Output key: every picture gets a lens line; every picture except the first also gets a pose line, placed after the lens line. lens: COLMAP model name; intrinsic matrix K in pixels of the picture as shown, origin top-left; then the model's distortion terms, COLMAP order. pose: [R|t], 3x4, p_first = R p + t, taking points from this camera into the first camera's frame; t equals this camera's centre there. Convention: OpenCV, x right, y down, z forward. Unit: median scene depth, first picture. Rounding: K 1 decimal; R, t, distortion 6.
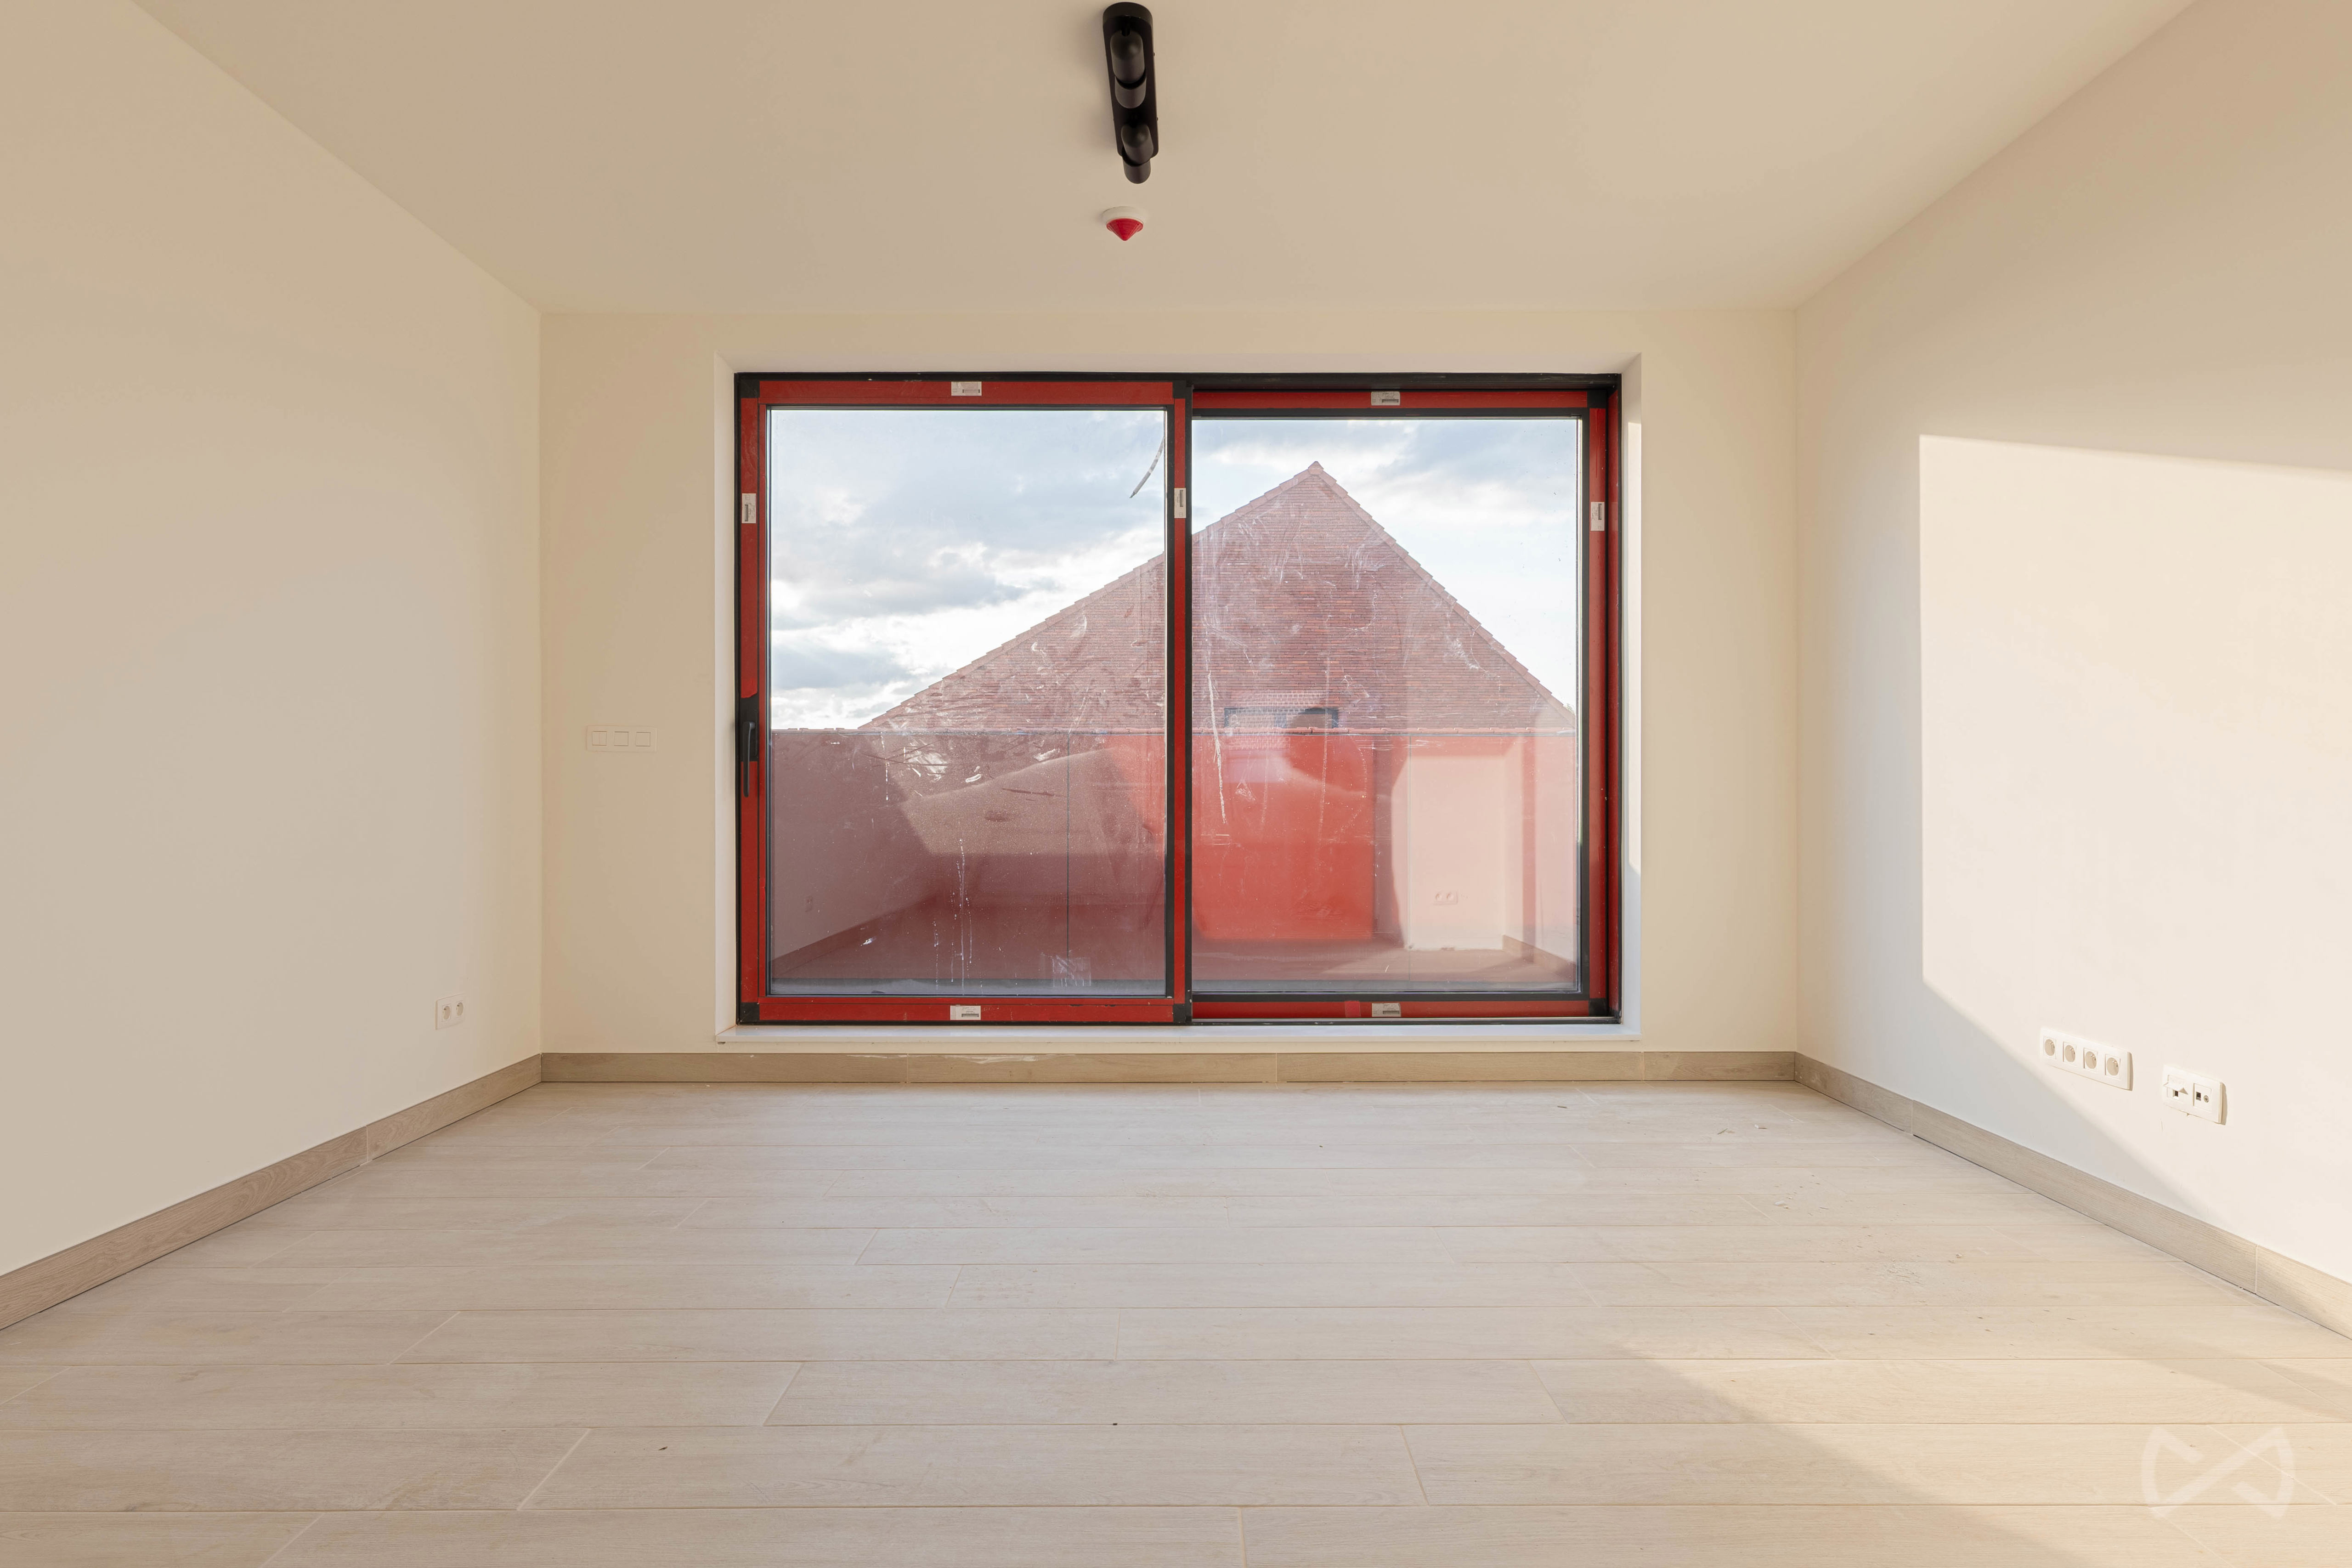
lens RADIAL K [[1365.0, 0, 1173.8], [0, 1365.0, 790.4], [0, 0, 1]] dist [-0.003484, 0.013621]
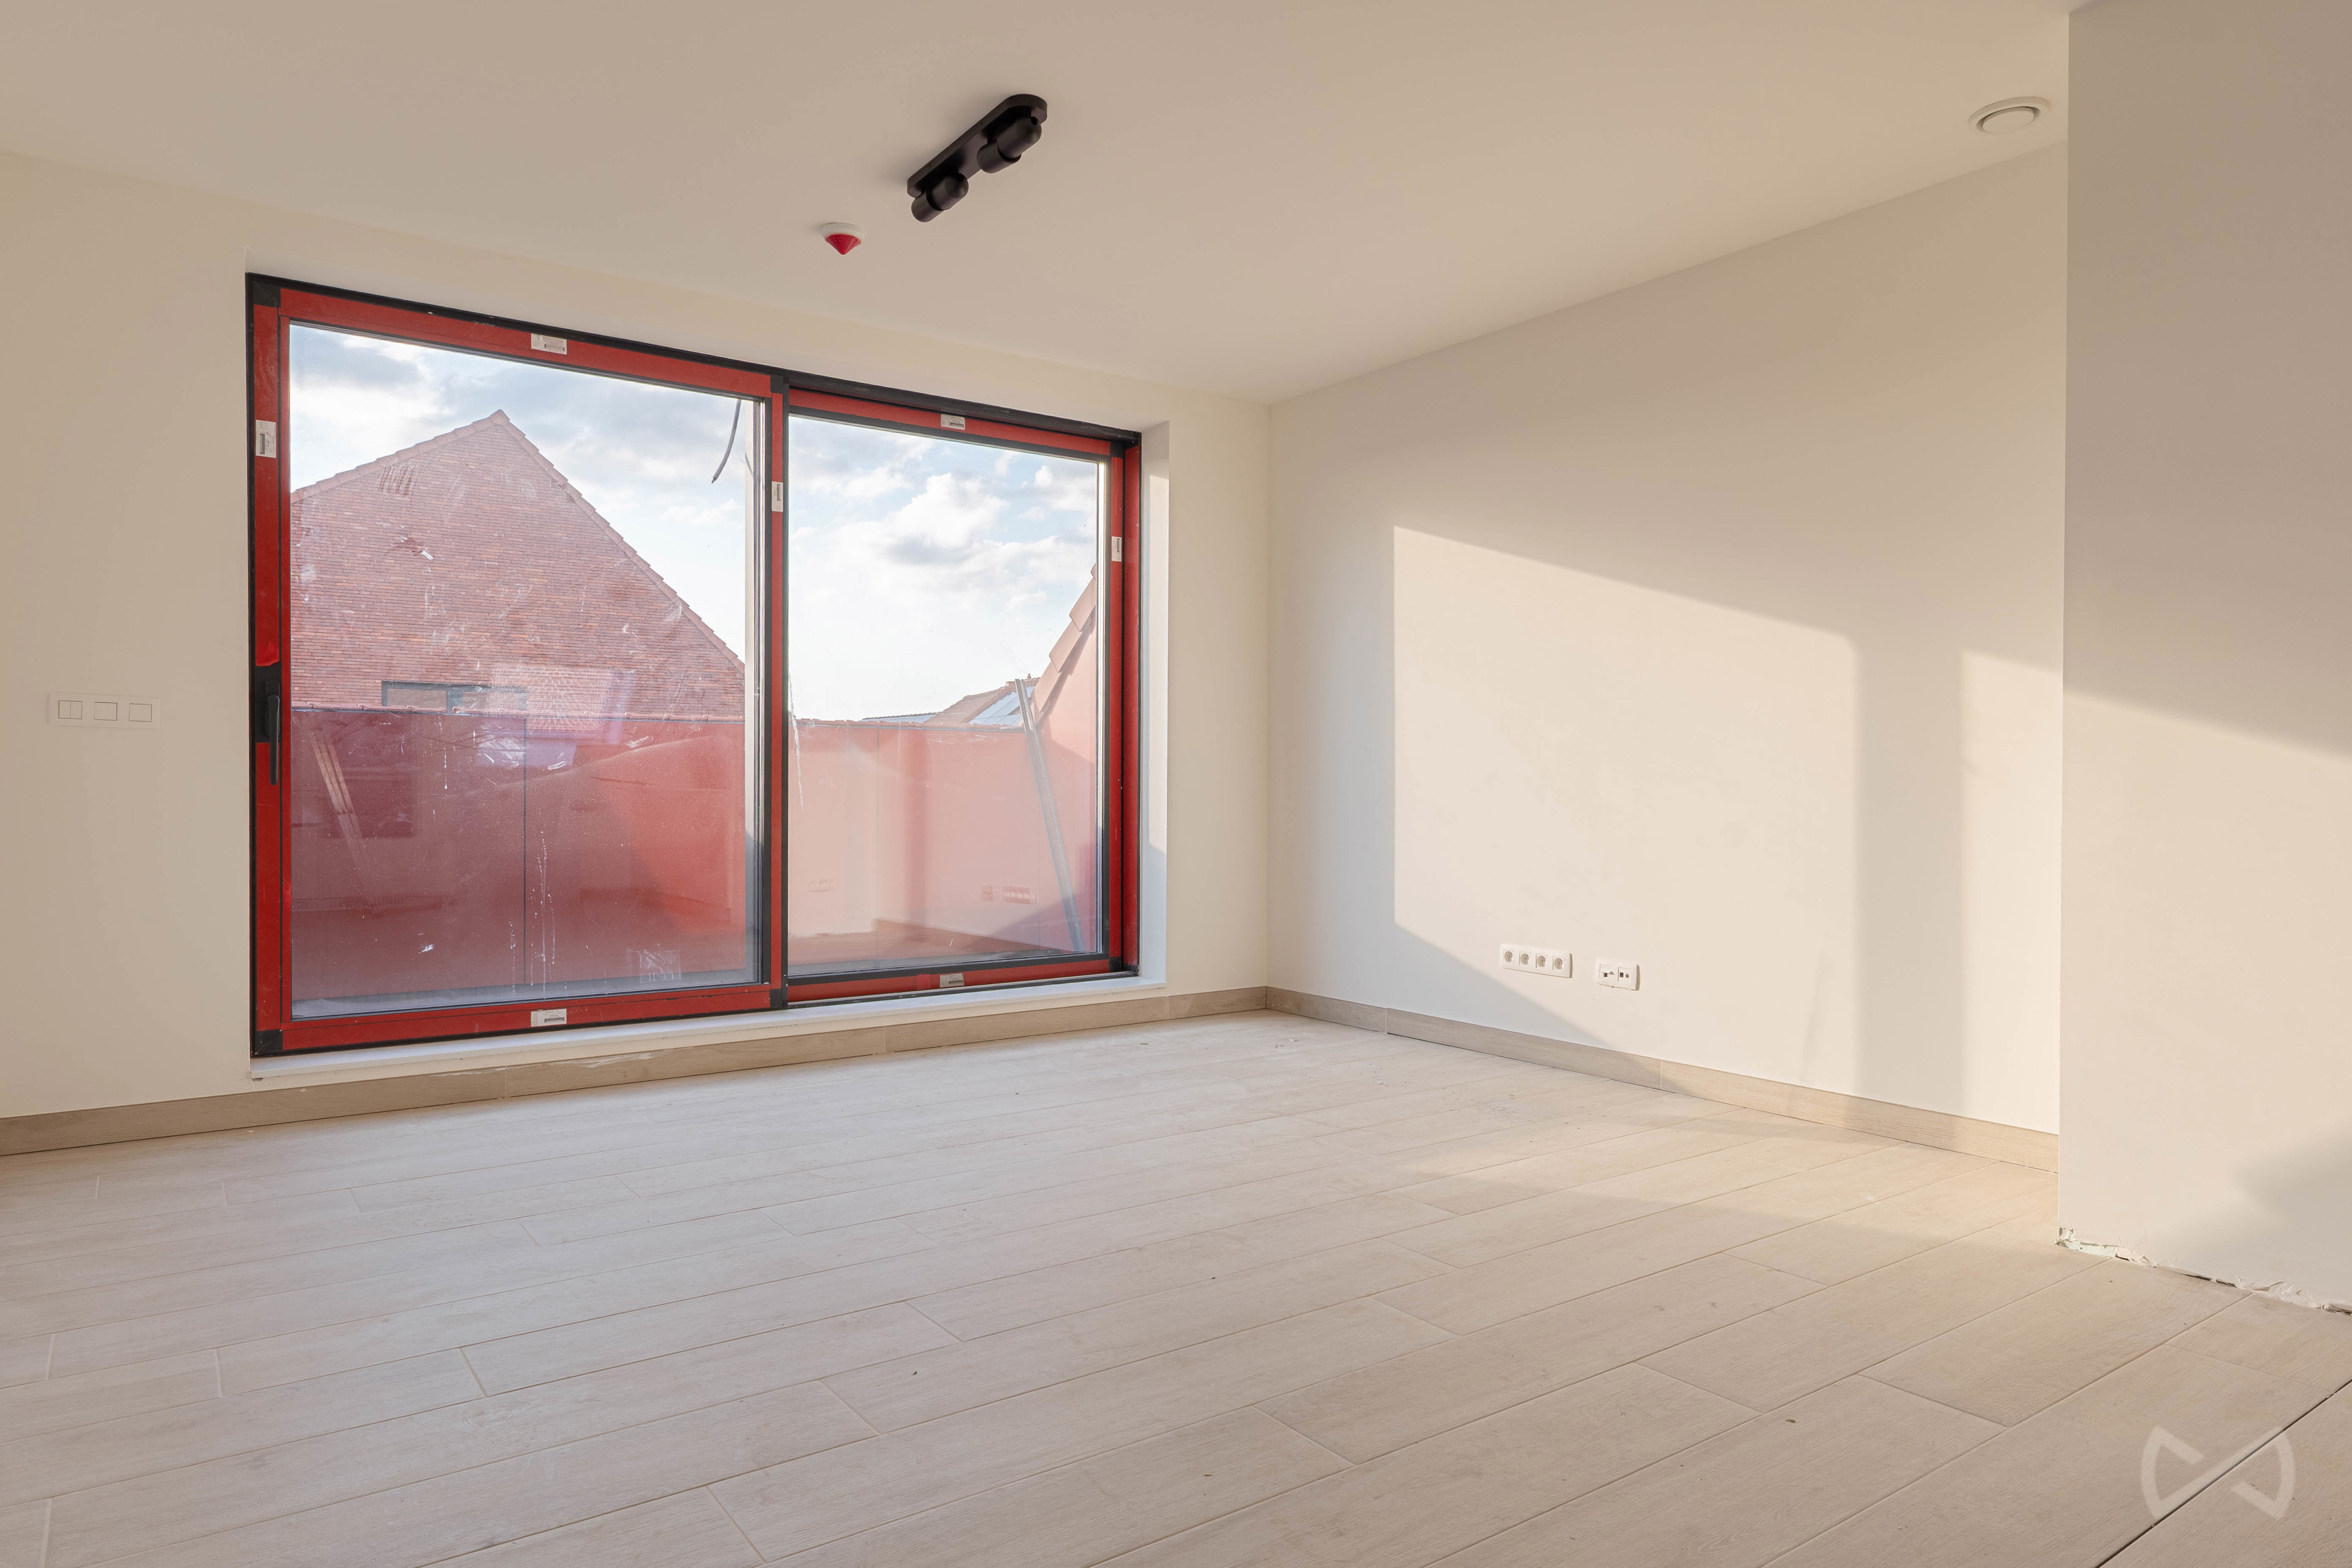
lens RADIAL K [[1378.3, 0, 1185.5], [0, 1378.3, 792.5], [0, 0, 1]] dist [-0.002647, 0.015824]
pose [[0.821280, -0.000840, 0.570525, -0.331530], [-0.004837, 0.999953, 0.008434, -0.000489], [-0.570505, -0.009686, 0.821237, -0.017049]]
